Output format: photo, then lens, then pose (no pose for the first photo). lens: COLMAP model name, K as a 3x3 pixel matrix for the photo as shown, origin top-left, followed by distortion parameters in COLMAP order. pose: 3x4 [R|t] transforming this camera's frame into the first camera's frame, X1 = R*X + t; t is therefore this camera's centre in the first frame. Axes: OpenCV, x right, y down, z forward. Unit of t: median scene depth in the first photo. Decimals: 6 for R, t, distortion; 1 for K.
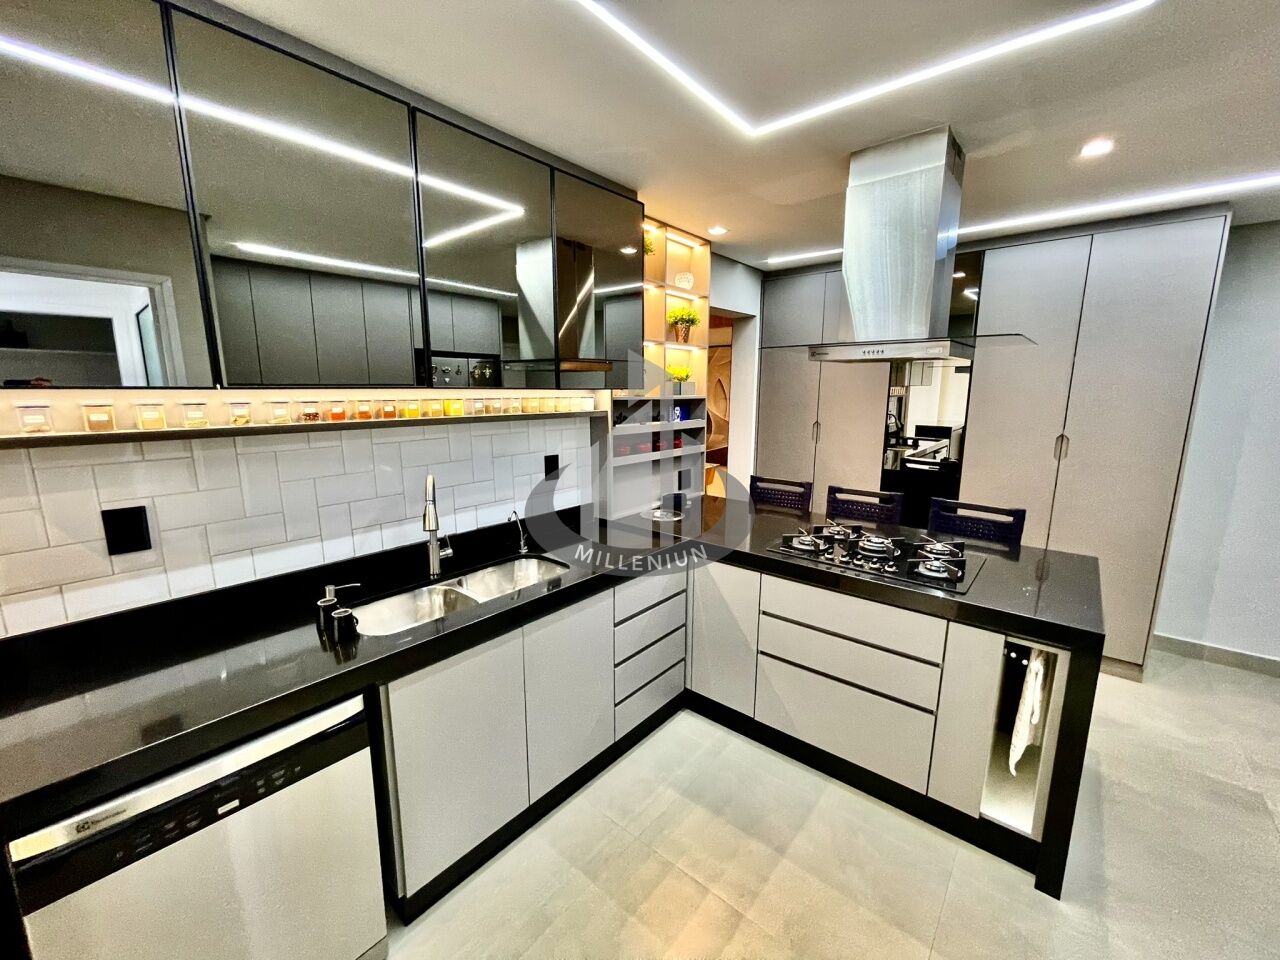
lens RADIAL K [[519.6, 0, 637.0], [0, 519.6, 478.4], [0, 0, 1]] dist [0.001847, 0.000224]
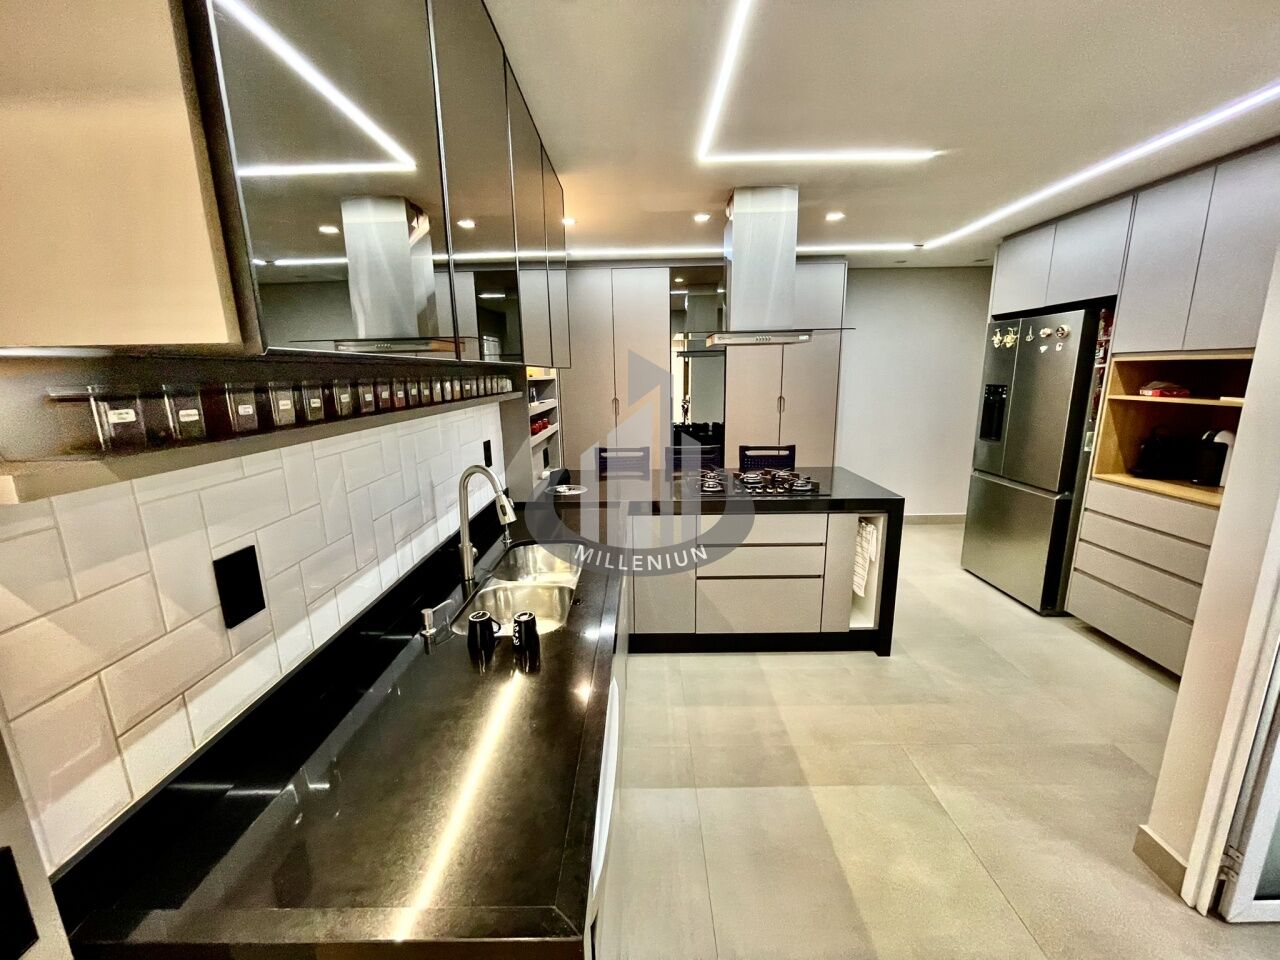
lens RADIAL K [[519.6, 0, 635.4], [0, 519.6, 483.1], [0, 0, 1]] dist [0.001847, 0.000224]
pose [[0.769712, -0.150171, 0.620477, -0.789065], [0.130769, 0.988418, 0.077001, -0.010116], [-0.624854, 0.021871, 0.780435, 0.149059]]
